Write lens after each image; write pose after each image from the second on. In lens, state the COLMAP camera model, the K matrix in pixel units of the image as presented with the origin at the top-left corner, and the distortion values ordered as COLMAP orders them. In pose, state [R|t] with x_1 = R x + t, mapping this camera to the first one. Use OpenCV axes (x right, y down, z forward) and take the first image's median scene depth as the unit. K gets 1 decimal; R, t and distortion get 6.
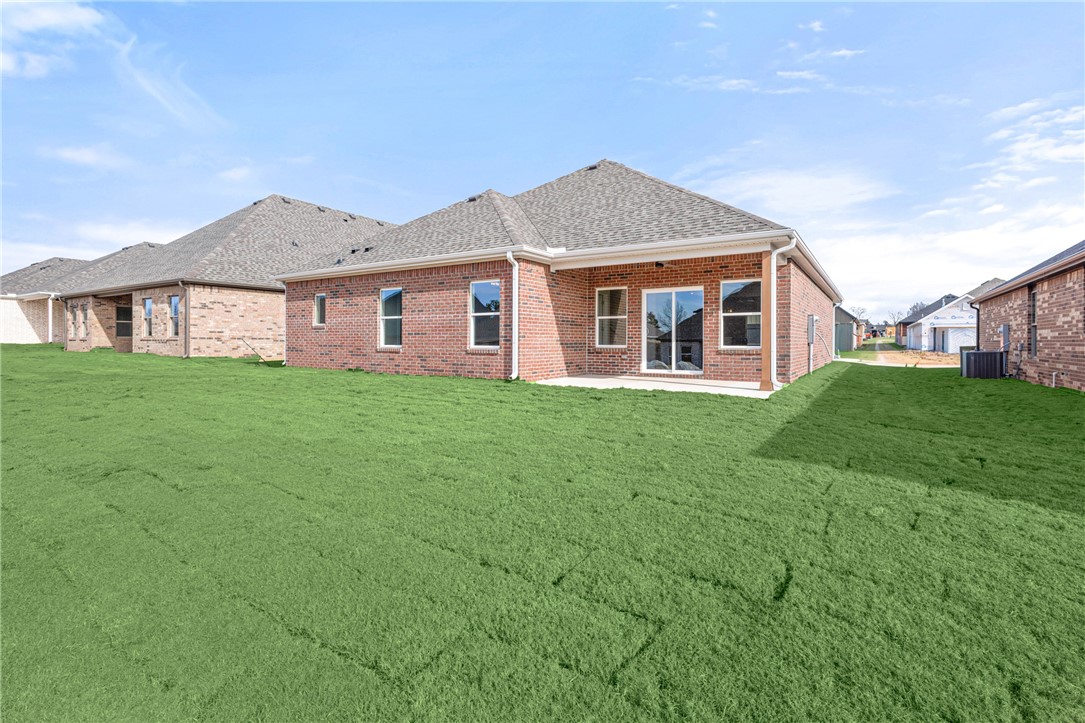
lens RADIAL K [[504.9, 0, 540.6], [0, 504.9, 362.6], [0, 0, 1]] dist [0.000825, 0.000045]
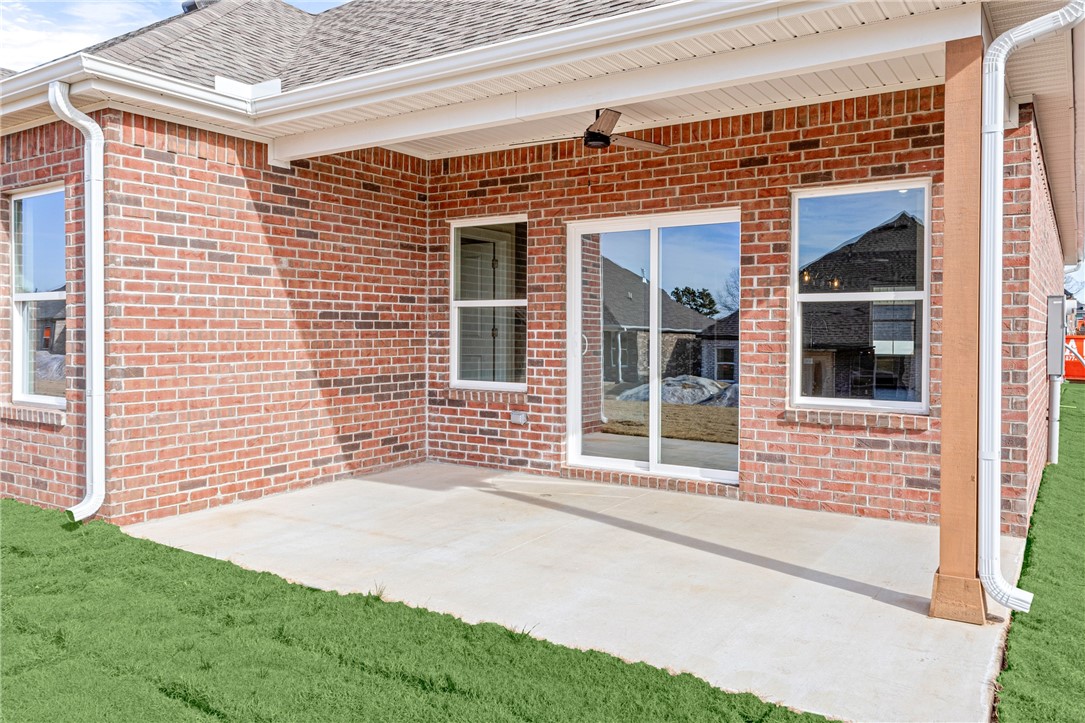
lens RADIAL K [[782.8, 0, 539.9], [0, 782.8, 367.4], [0, 0, 1]] dist [0.000558, 0.000194]
pose [[0.999883, 0.001676, -0.015230, 0.200700], [-0.001510, 0.999939, 0.010946, -0.055422], [0.015247, -0.010921, 0.999824, 0.495723]]
